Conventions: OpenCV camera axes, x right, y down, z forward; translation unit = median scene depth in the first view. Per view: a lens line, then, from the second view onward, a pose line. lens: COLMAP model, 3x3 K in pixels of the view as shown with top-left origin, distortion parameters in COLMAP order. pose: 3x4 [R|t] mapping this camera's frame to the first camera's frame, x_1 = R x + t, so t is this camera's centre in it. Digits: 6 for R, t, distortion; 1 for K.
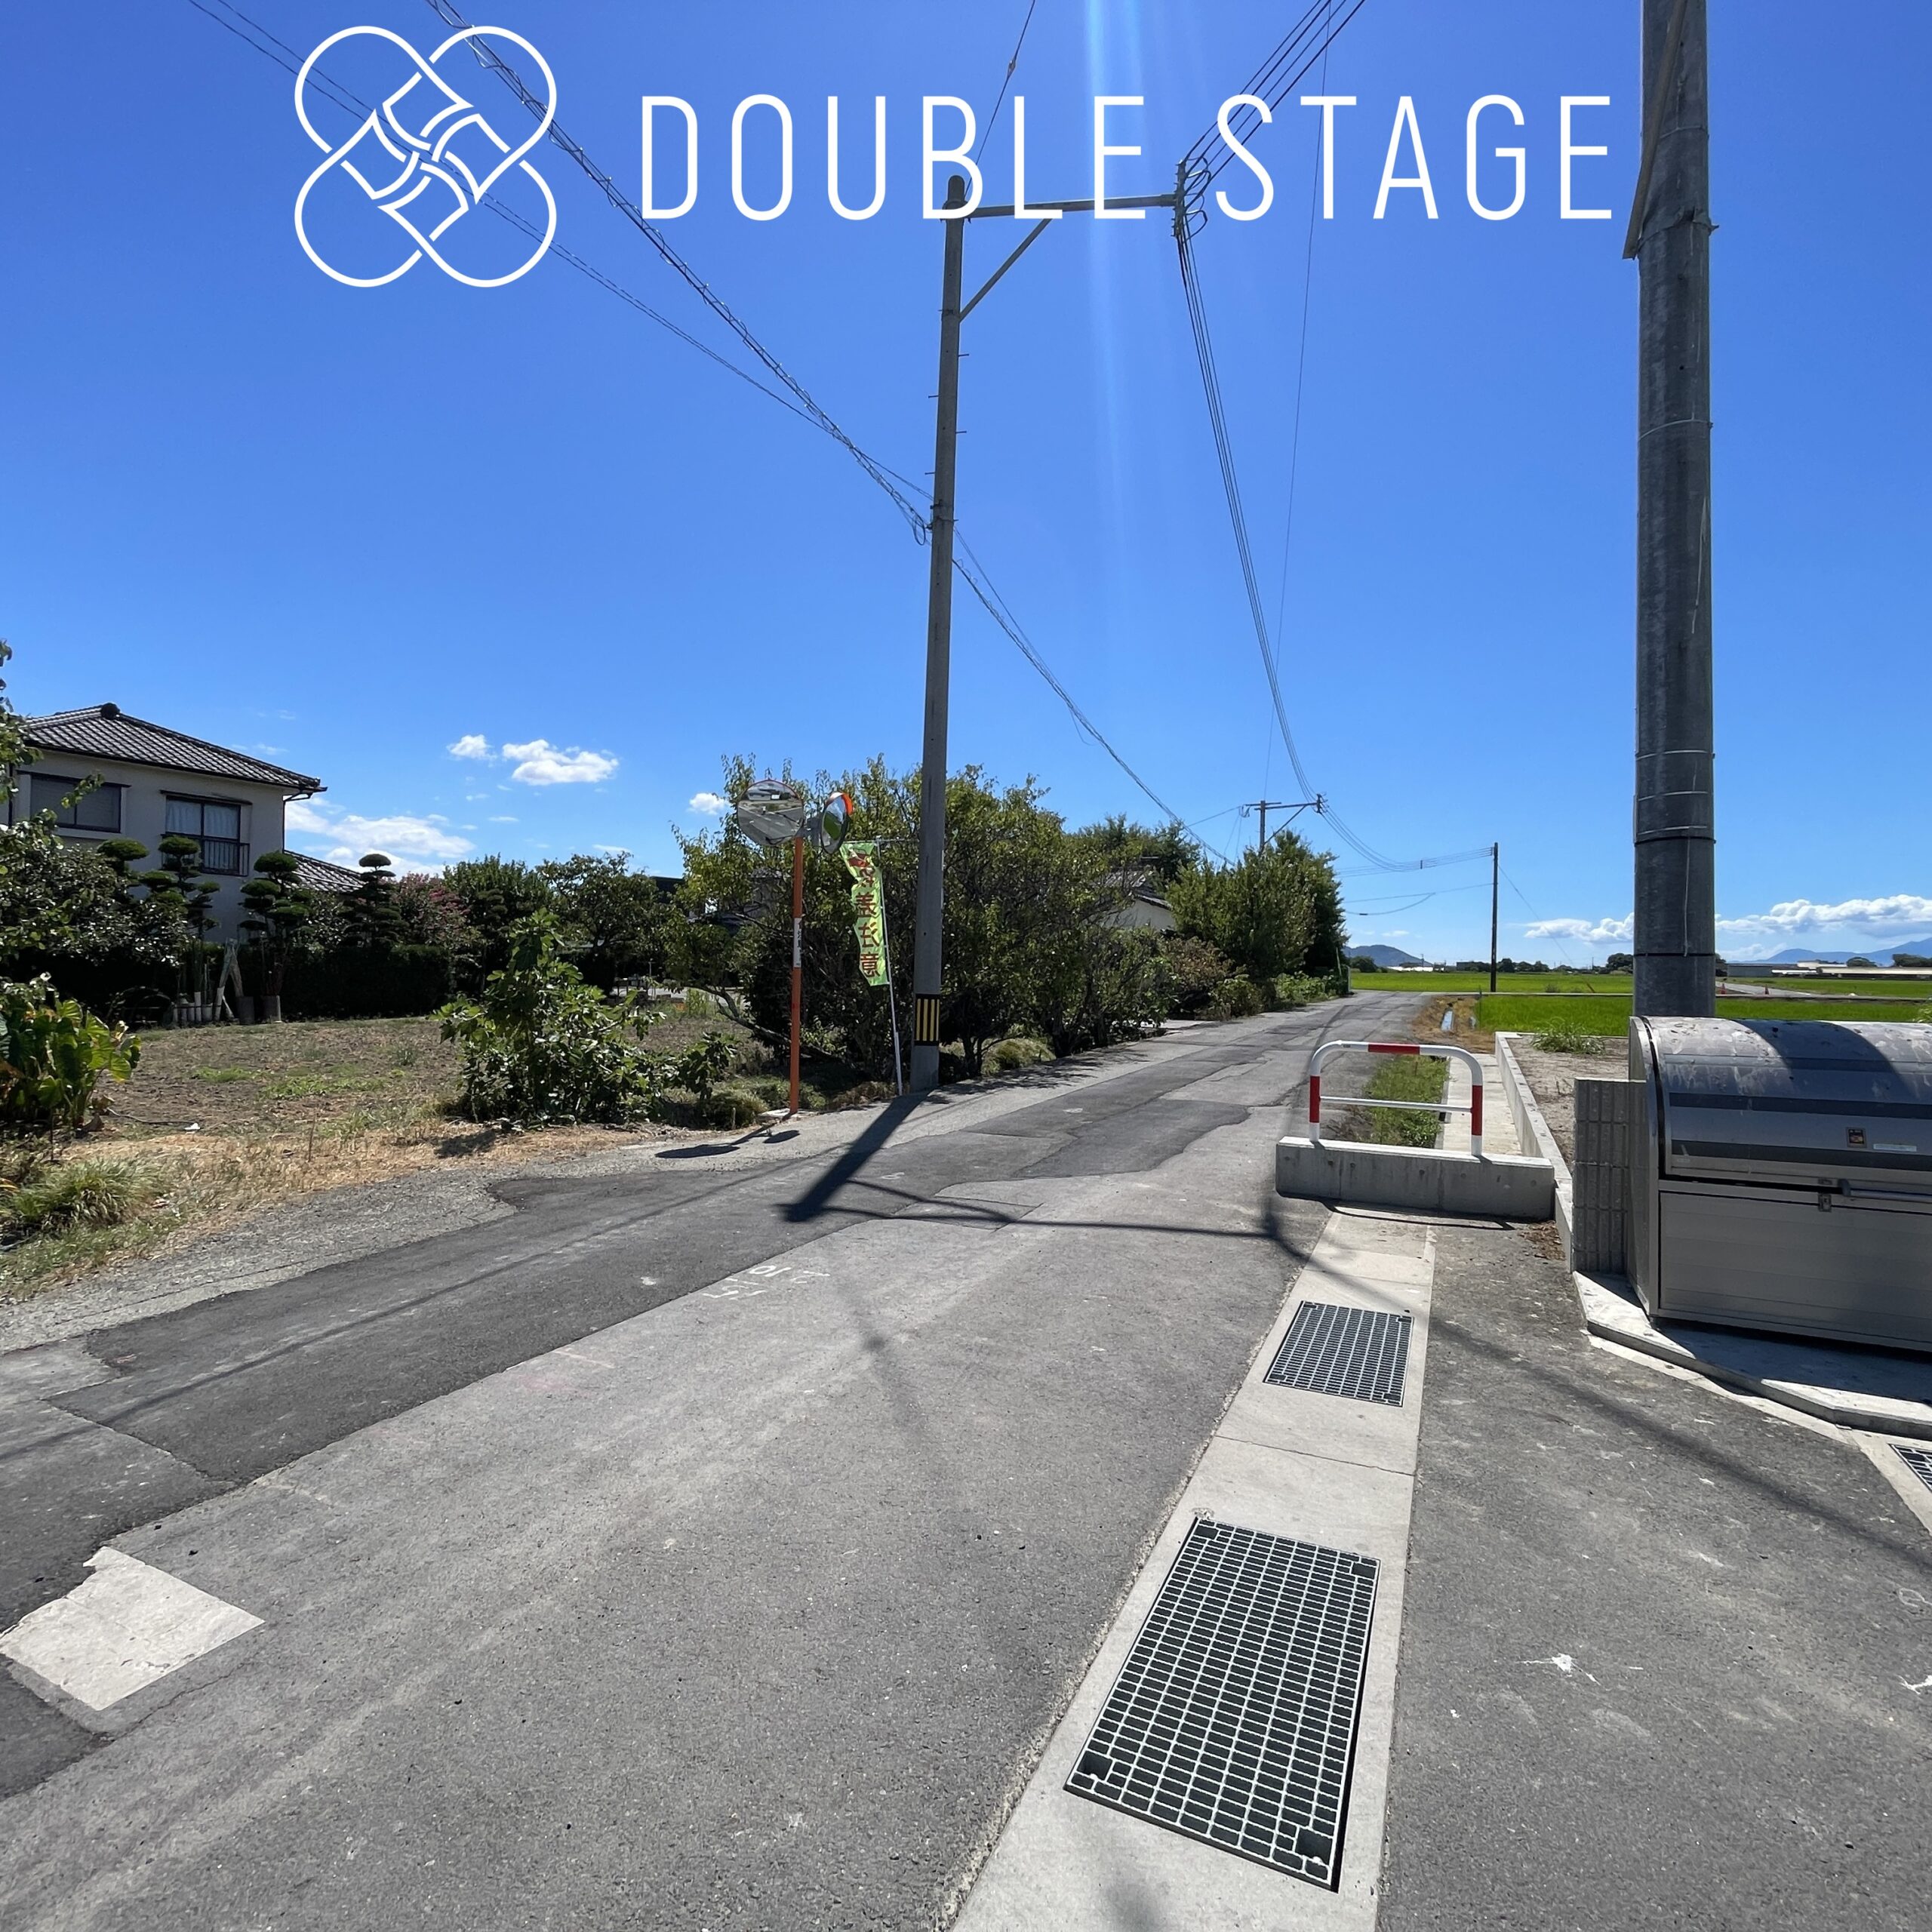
lens RADIAL K [[1035.7, 0, 971.2], [0, 1035.7, 960.2], [0, 0, 1]] dist [-0.003966, 0.000564]
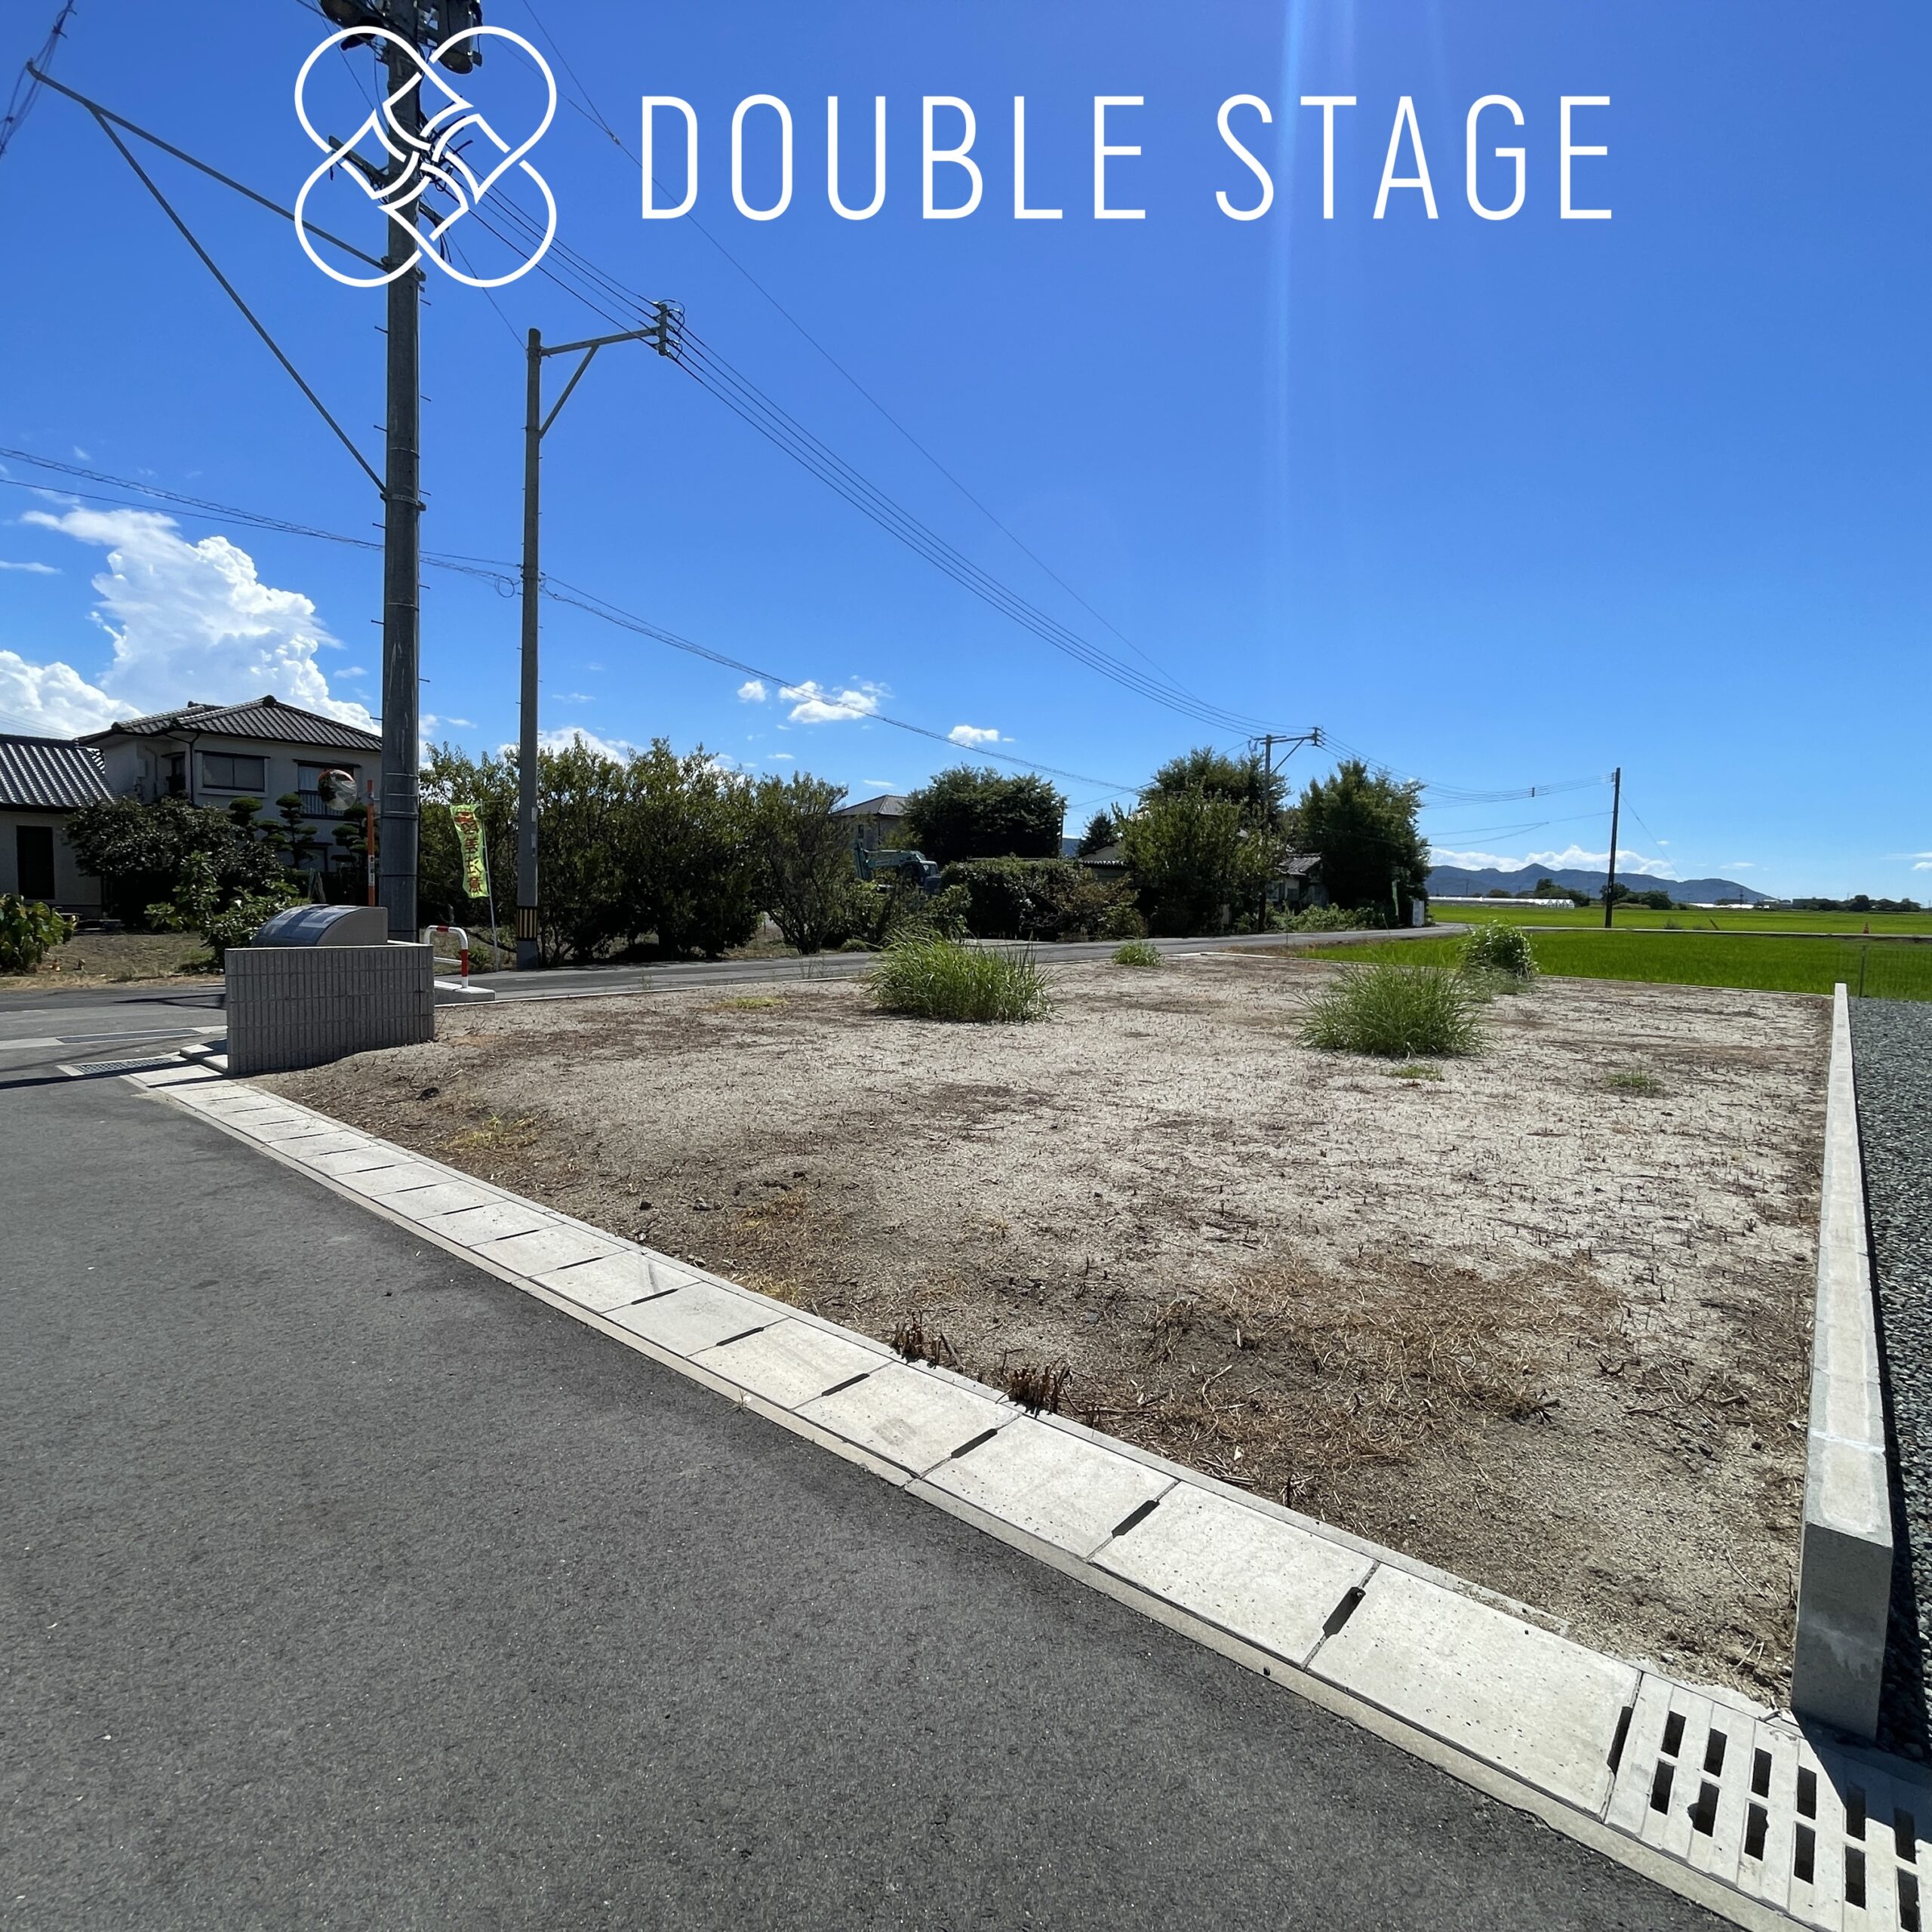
lens RADIAL K [[1037.0, 0, 975.8], [0, 1037.0, 957.7], [0, 0, 1]] dist [-0.013000, 0.008612]
pose [[0.969927, 0.023475, -0.242260, 0.223097], [-0.007880, 0.997845, 0.065145, 0.001243], [0.243267, -0.061277, 0.968022, -0.065625]]
